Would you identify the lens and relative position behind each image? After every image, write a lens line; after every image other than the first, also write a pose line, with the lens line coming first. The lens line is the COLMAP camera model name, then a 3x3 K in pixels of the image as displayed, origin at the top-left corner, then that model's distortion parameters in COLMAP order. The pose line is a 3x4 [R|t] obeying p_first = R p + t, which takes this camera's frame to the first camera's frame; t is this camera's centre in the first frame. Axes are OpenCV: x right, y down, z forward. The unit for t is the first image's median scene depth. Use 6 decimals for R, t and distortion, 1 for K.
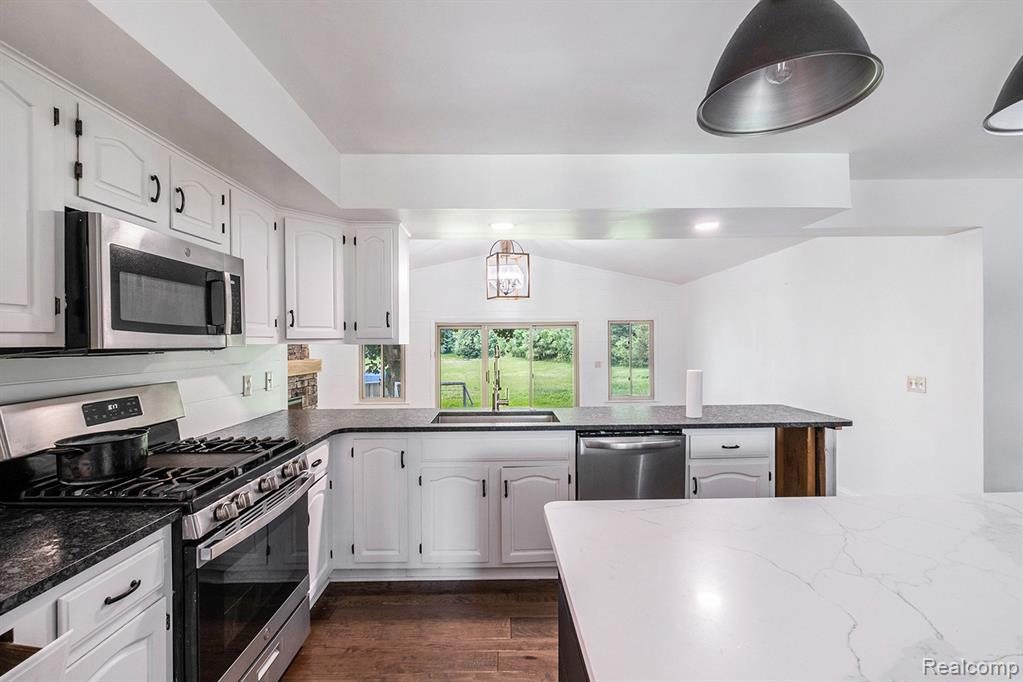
lens RADIAL K [[440.7, 0, 509.7], [0, 440.7, 344.8], [0, 0, 1]] dist [-0.000508, -0.000220]
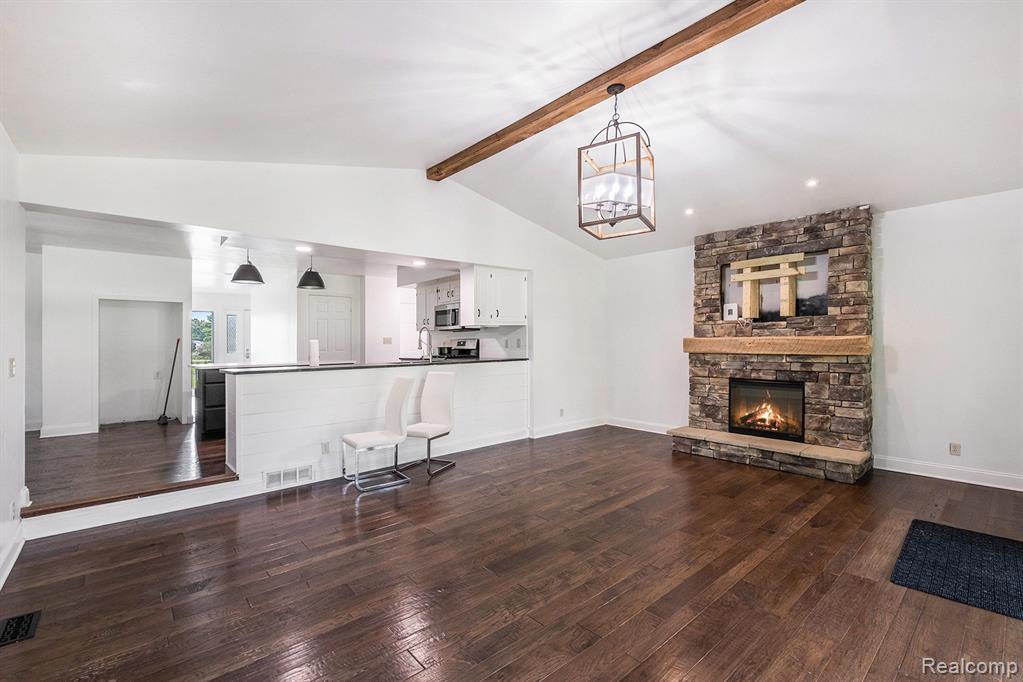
lens RADIAL K [[447.1, 0, 506.6], [0, 447.1, 343.8], [0, 0, 1]] dist [0.001364, -0.000243]
pose [[-0.762430, 0.018332, -0.646810, 1.046832], [0.017714, 0.999815, 0.007456, 0.079036], [0.646828, -0.005773, -0.762614, 3.017293]]
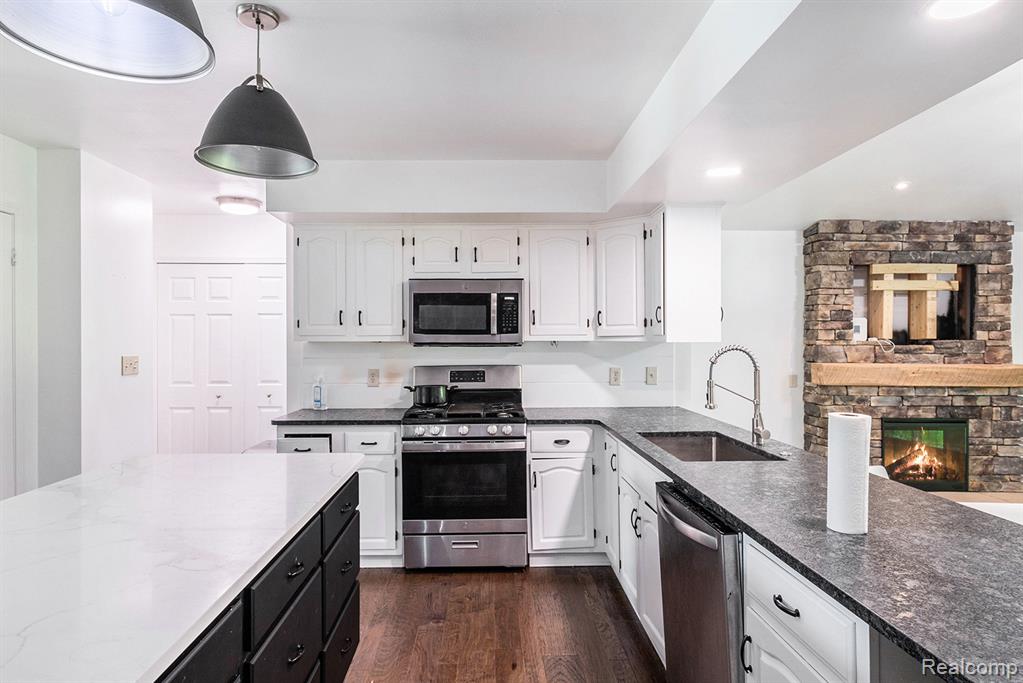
lens RADIAL K [[602.0, 0, 487.0], [0, 602.0, 346.2], [0, 0, 1]] dist [0.006422, -0.000007]
pose [[-0.012911, 0.016029, -0.999788, 1.028620], [-0.002229, 0.999869, 0.016059, -0.011398], [0.999914, 0.002436, -0.012873, 0.718321]]
